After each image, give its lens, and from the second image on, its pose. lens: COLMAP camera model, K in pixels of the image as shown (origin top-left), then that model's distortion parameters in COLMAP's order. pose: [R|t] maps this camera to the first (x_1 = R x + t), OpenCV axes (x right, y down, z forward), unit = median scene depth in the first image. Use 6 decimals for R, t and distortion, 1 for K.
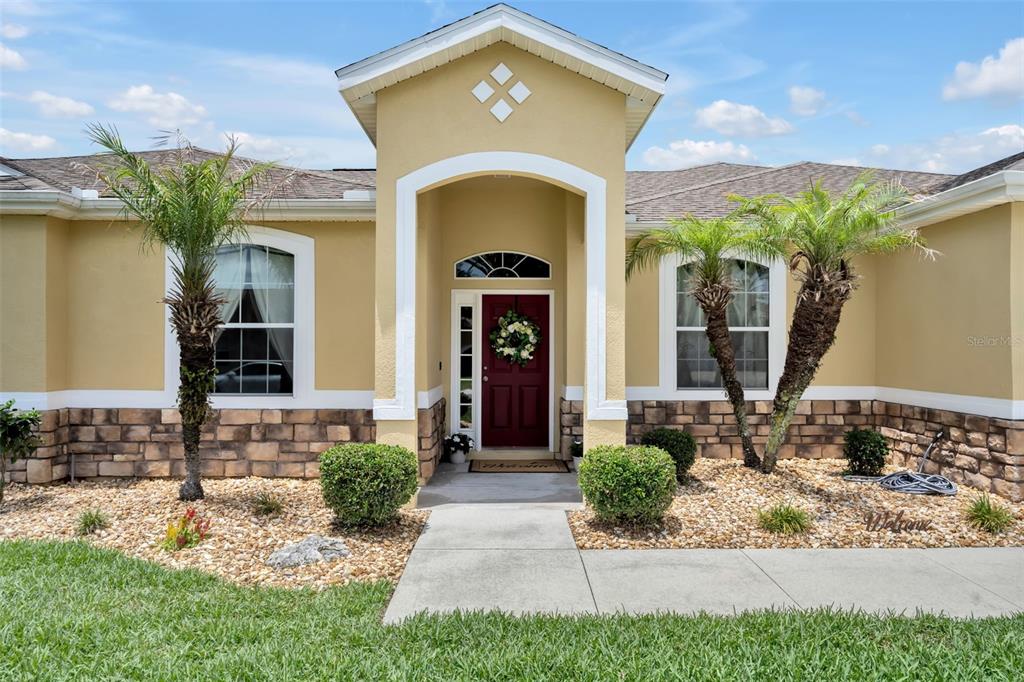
lens RADIAL K [[543.9, 0, 507.8], [0, 543.9, 348.4], [0, 0, 1]] dist [-0.000762, 0.000150]
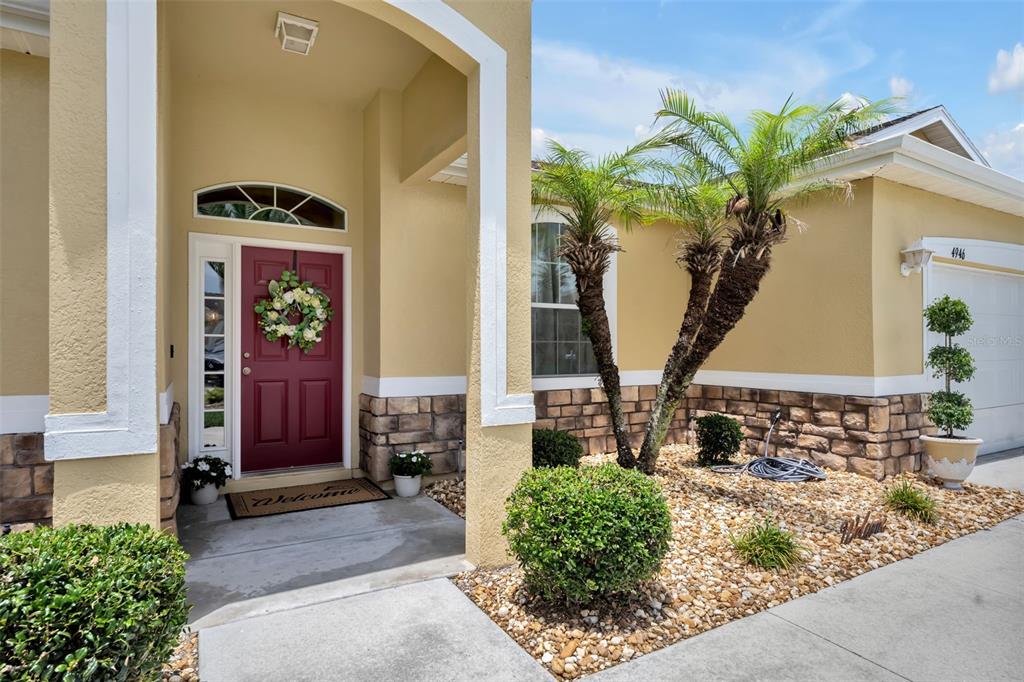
lens RADIAL K [[543.9, 0, 507.8], [0, 543.9, 348.4], [0, 0, 1]] dist [-0.000762, 0.000150]
pose [[0.883882, -0.002533, 0.467703, -0.095971], [-0.002865, 0.999937, 0.010830, 0.026848], [-0.467702, -0.010912, 0.883819, 0.344055]]
